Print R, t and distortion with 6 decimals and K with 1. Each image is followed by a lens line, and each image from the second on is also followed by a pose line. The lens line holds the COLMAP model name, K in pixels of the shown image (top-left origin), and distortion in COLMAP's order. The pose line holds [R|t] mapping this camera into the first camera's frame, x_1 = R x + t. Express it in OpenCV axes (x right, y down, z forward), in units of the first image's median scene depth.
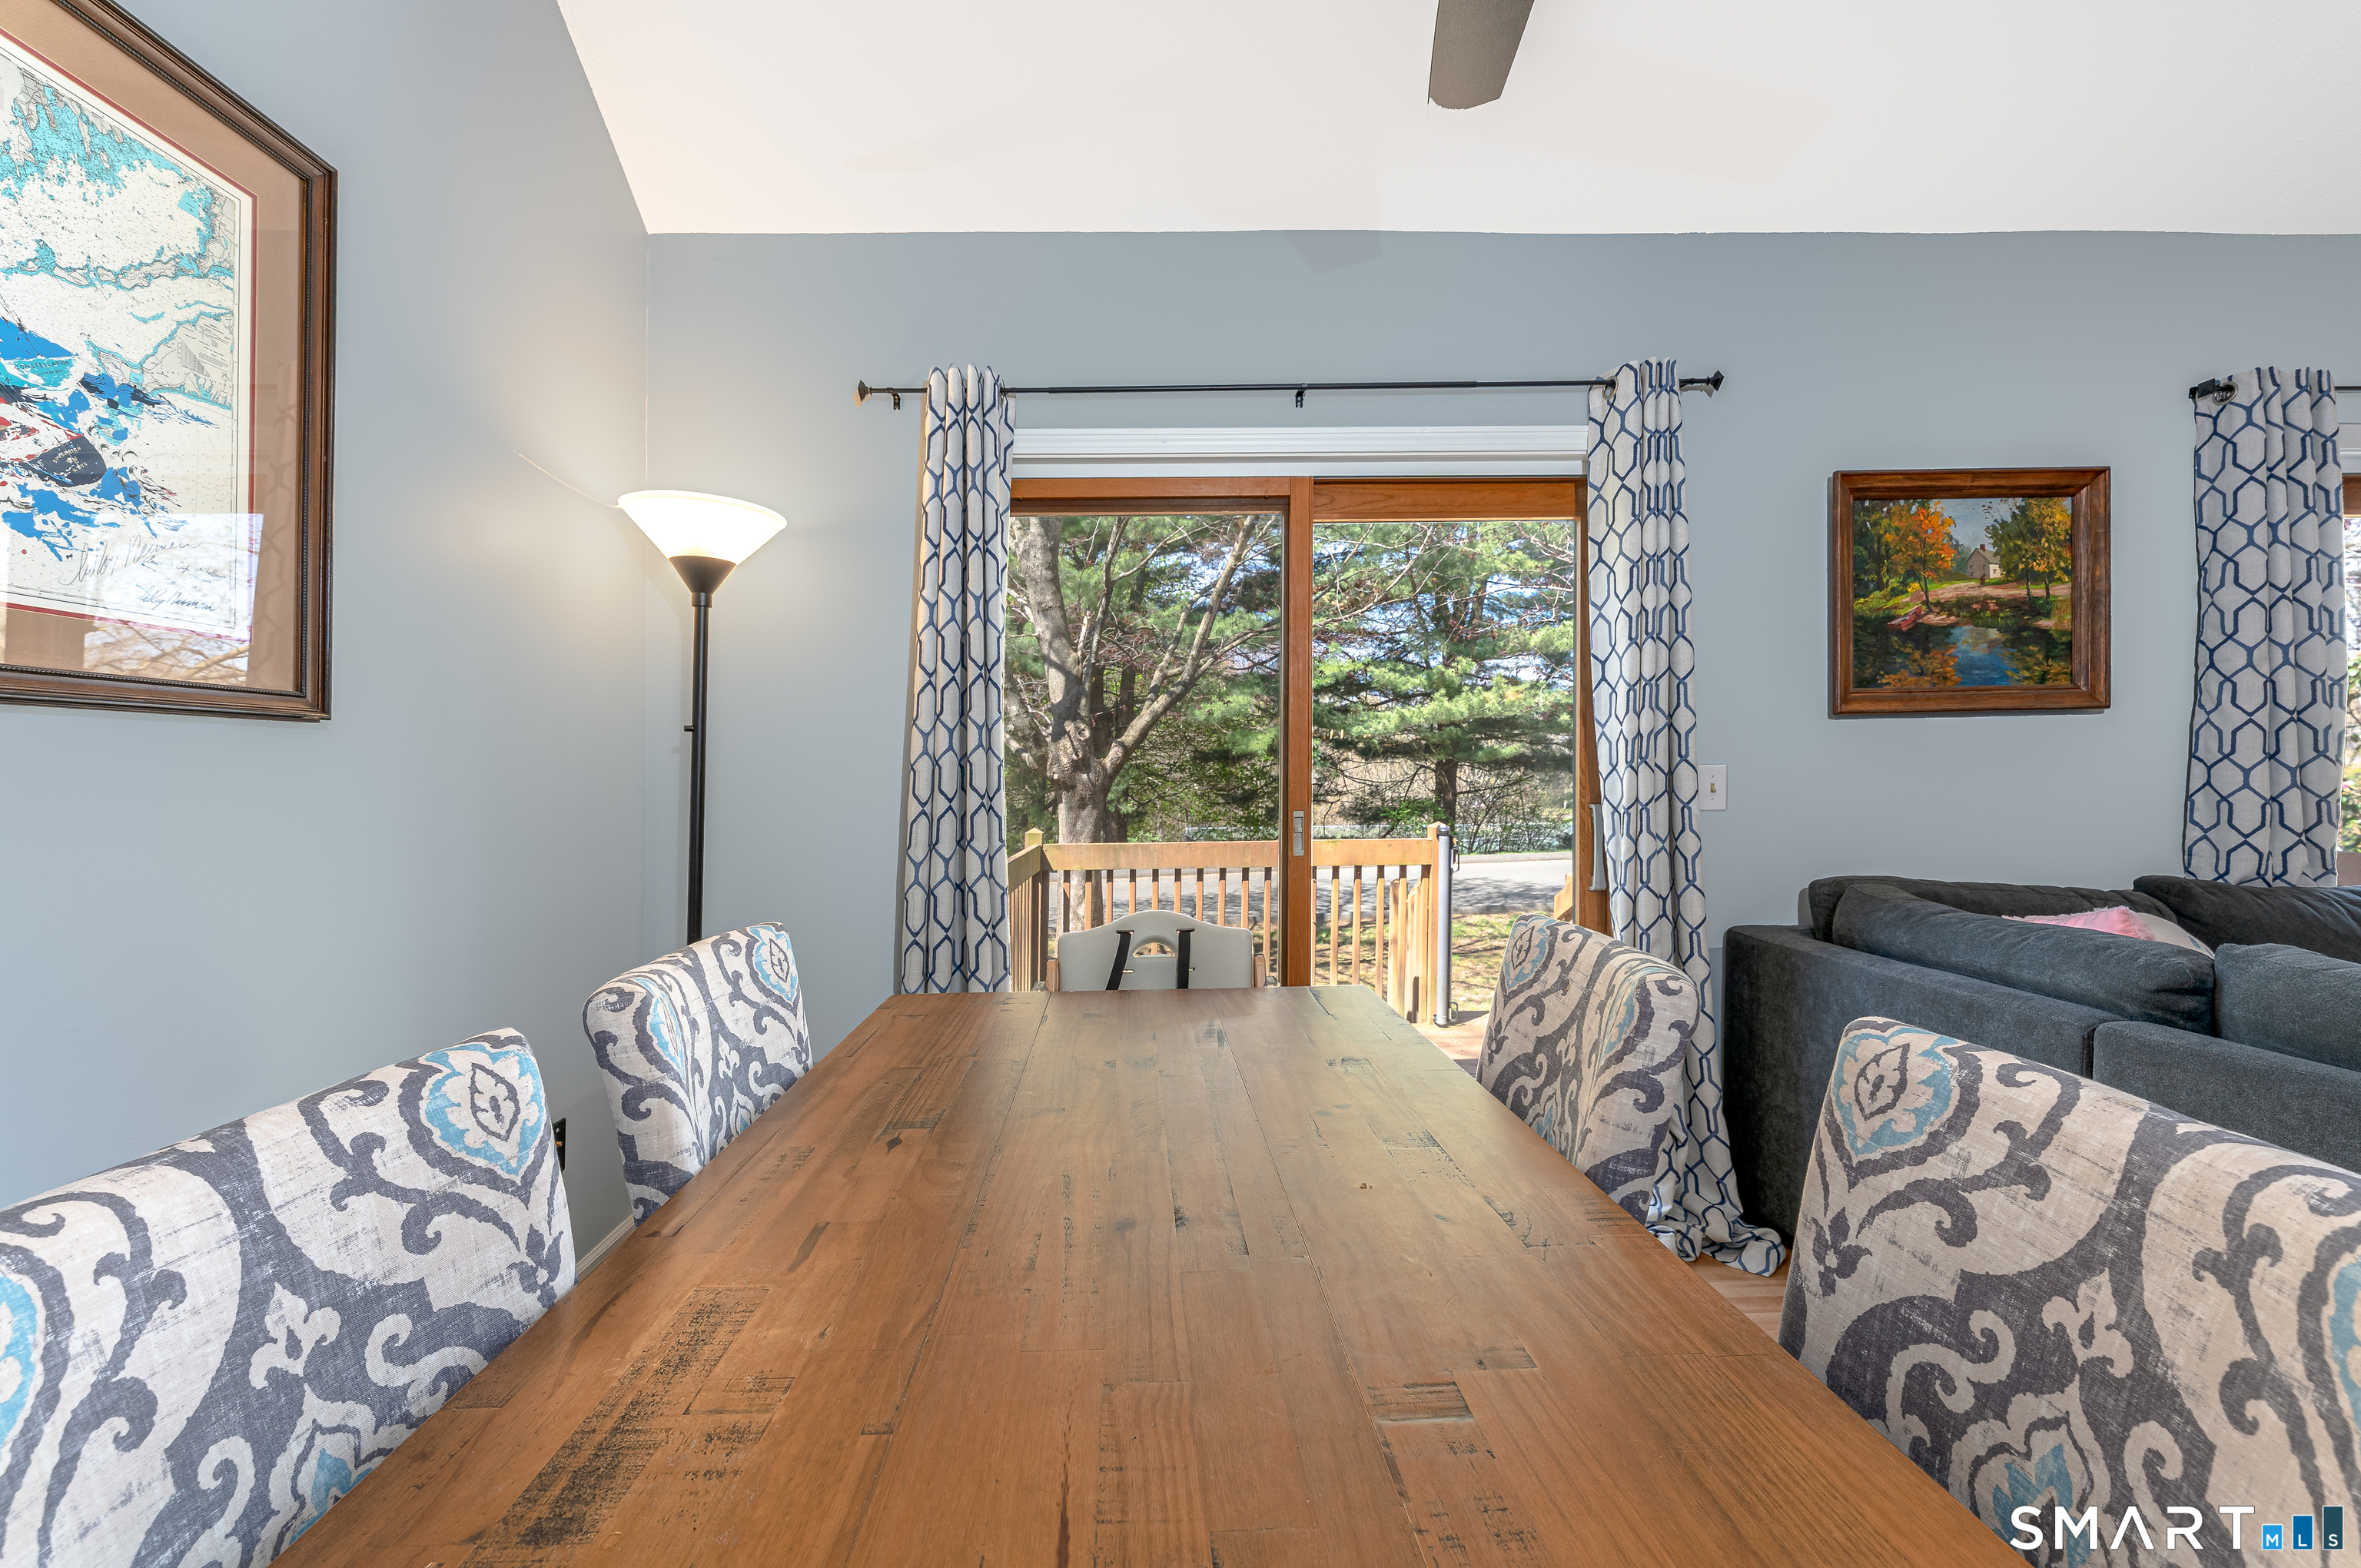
lens RADIAL K [[978.0, 0, 1167.0], [0, 978.0, 761.4], [0, 0, 1]] dist [0.011471, -0.000192]
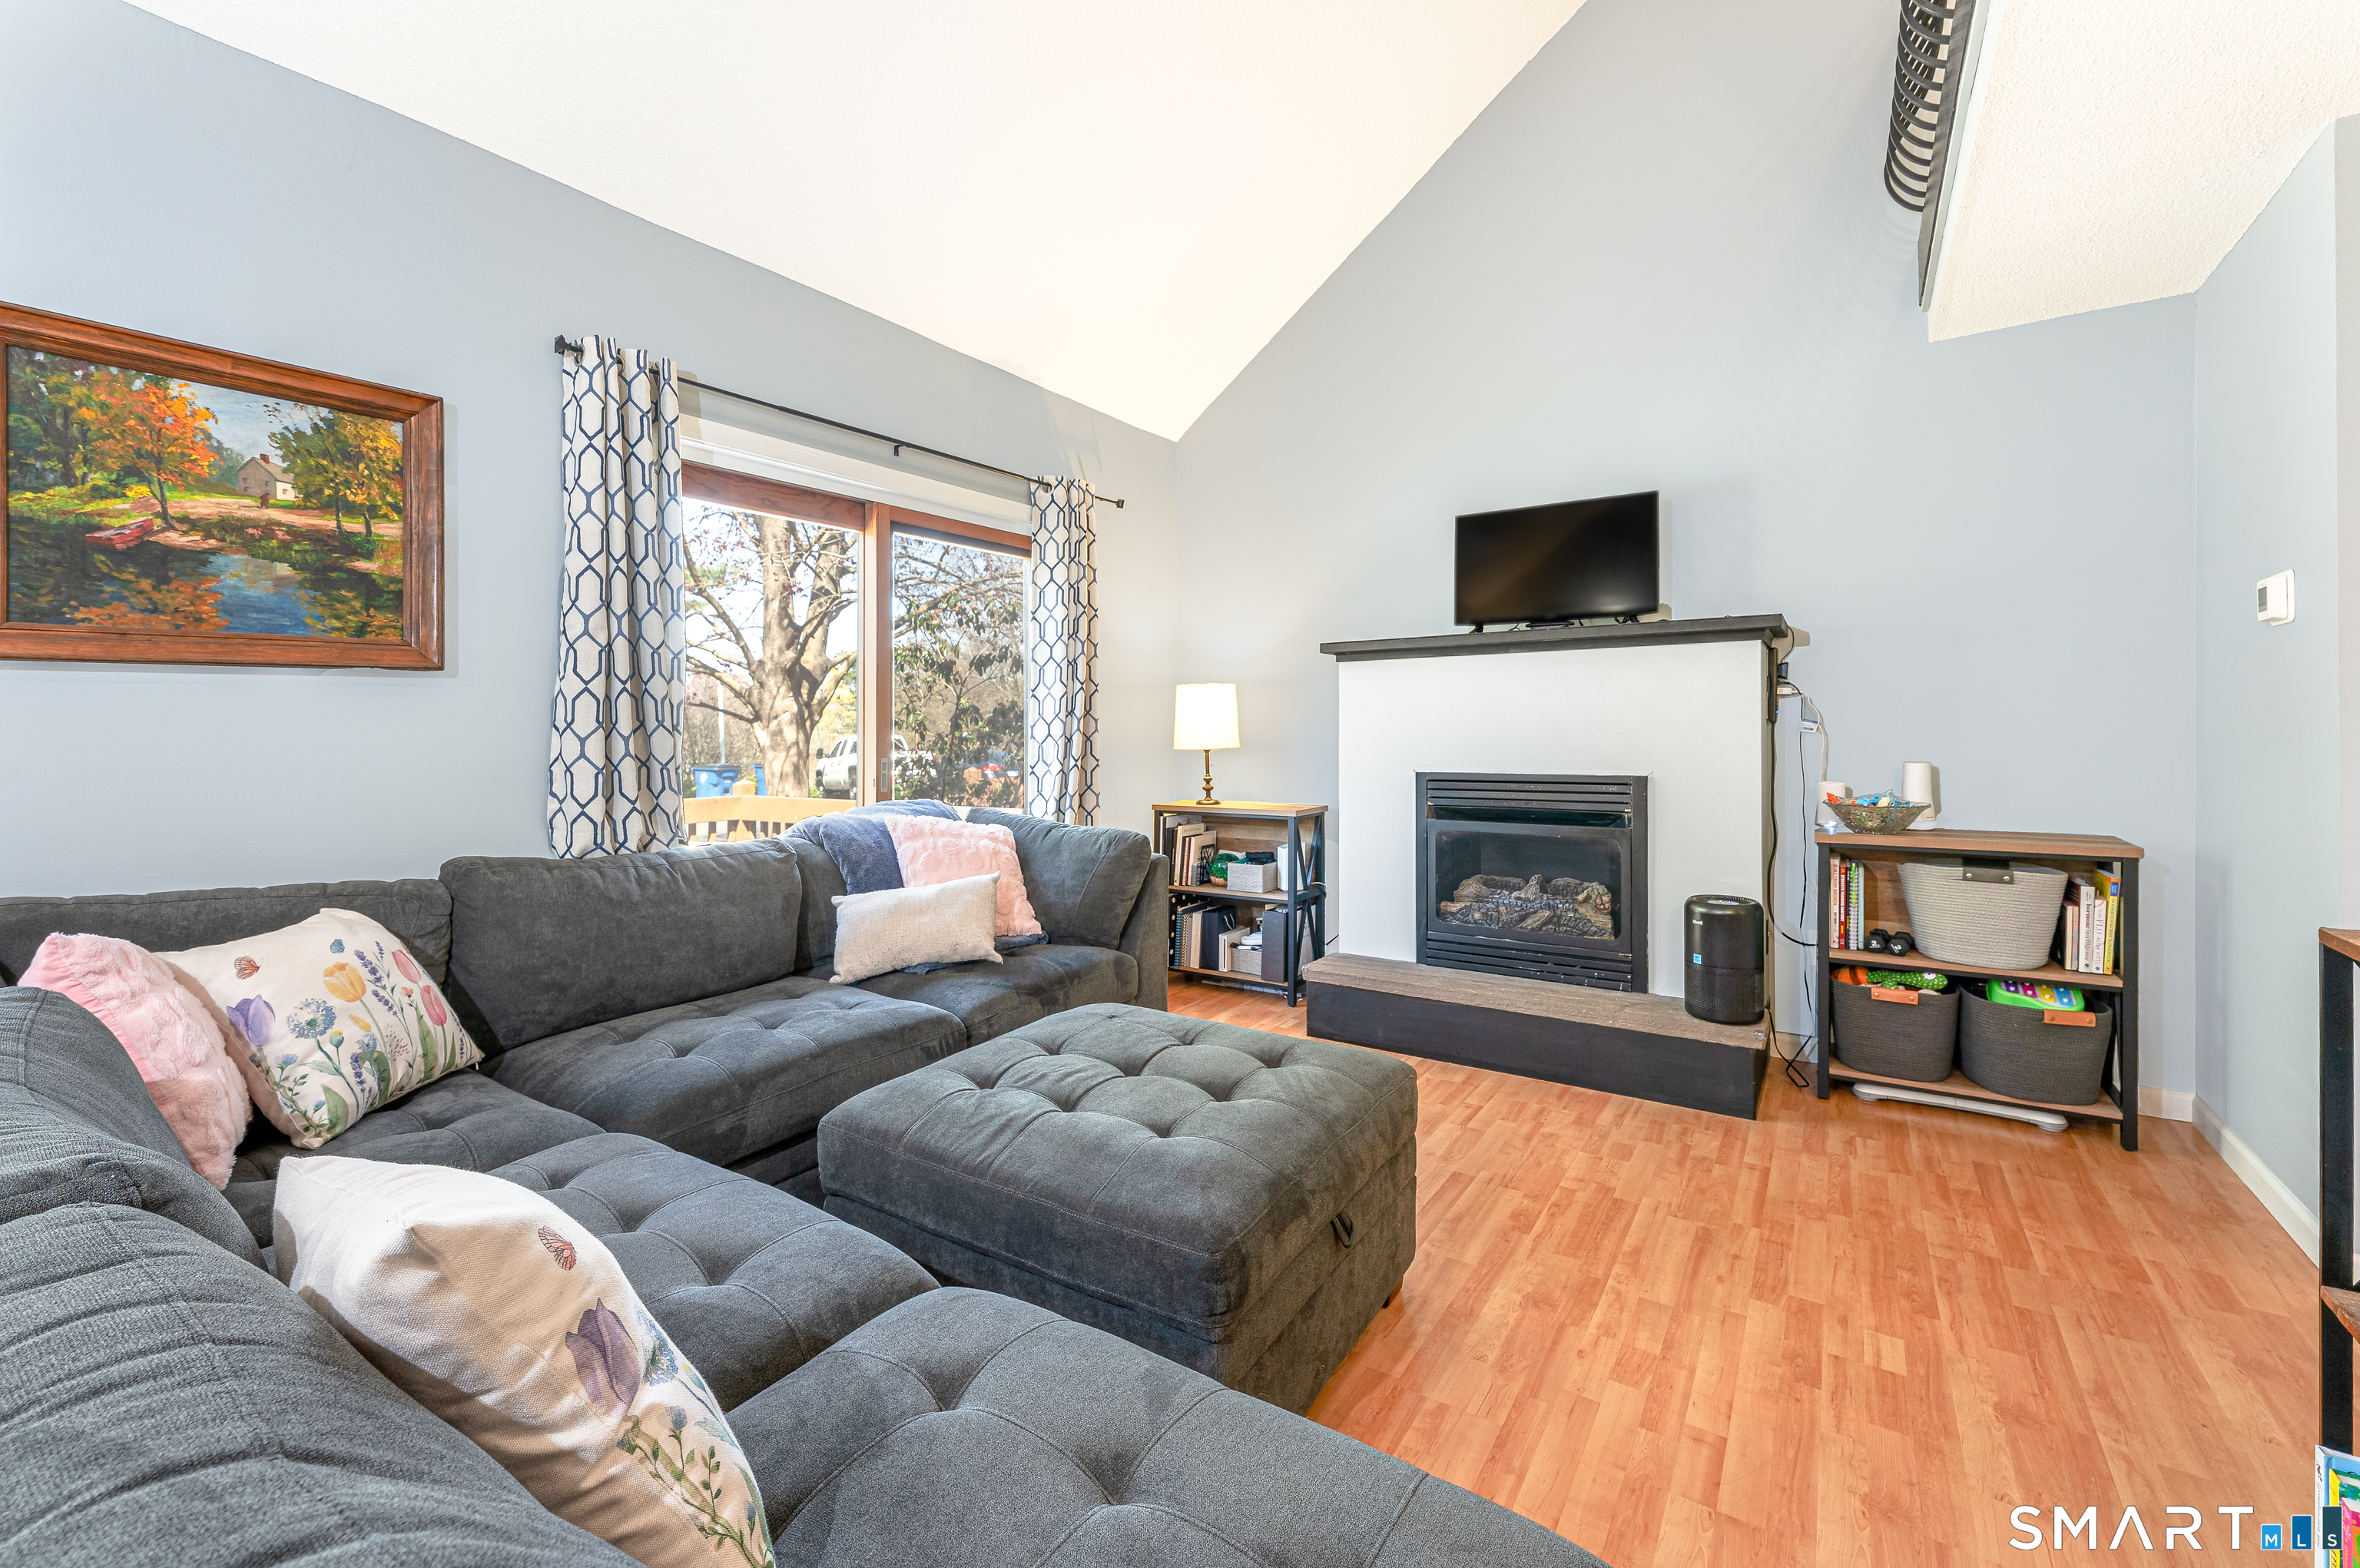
lens RADIAL K [[982.7, 0, 1169.4], [0, 982.7, 722.9], [0, 0, 1]] dist [-0.001871, 0.000249]
pose [[0.597451, 0.007331, 0.801872, 0.638768], [-0.006974, 0.999968, -0.003946, -0.007495], [-0.801875, -0.003235, 0.597483, -0.049527]]
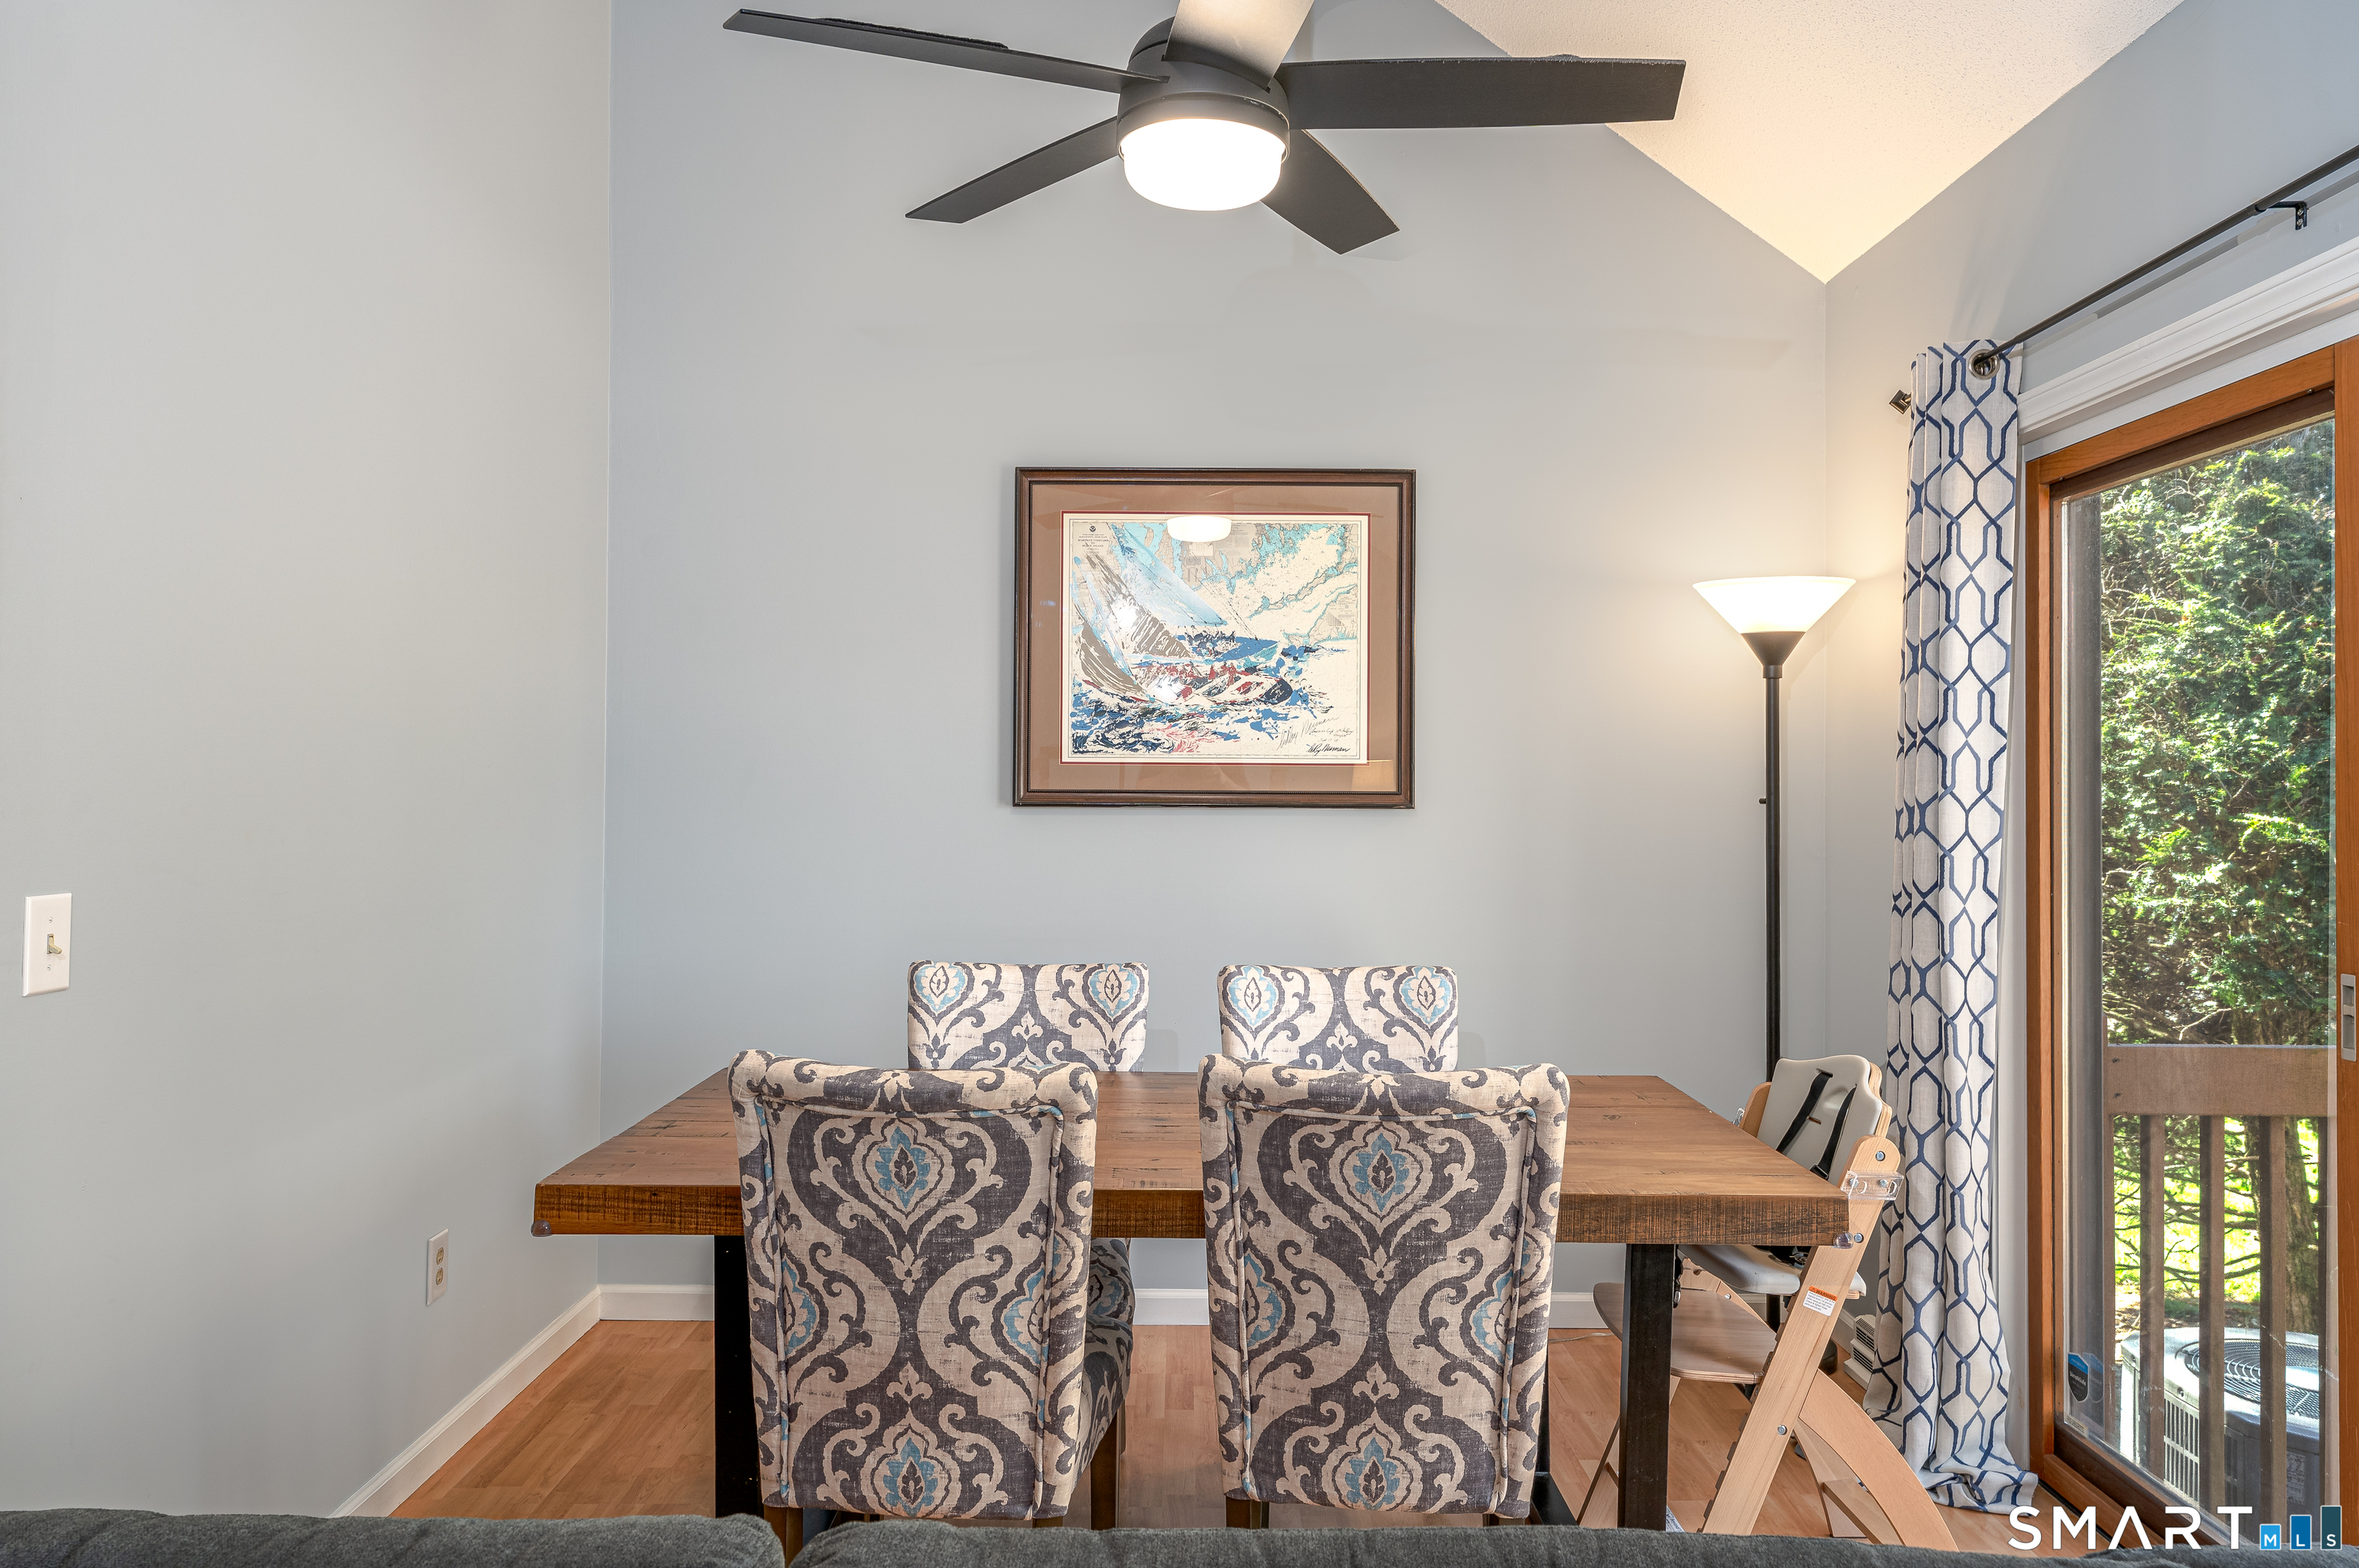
lens RADIAL K [[1561.4, 0, 1181.2], [0, 1561.4, 775.5], [0, 0, 1]] dist [-0.007884, -0.003746]
pose [[-0.042355, 0.005460, -0.999088, 1.009690], [-0.000173, 0.999985, 0.005472, -0.063673], [0.999103, 0.000404, -0.042353, 0.420166]]
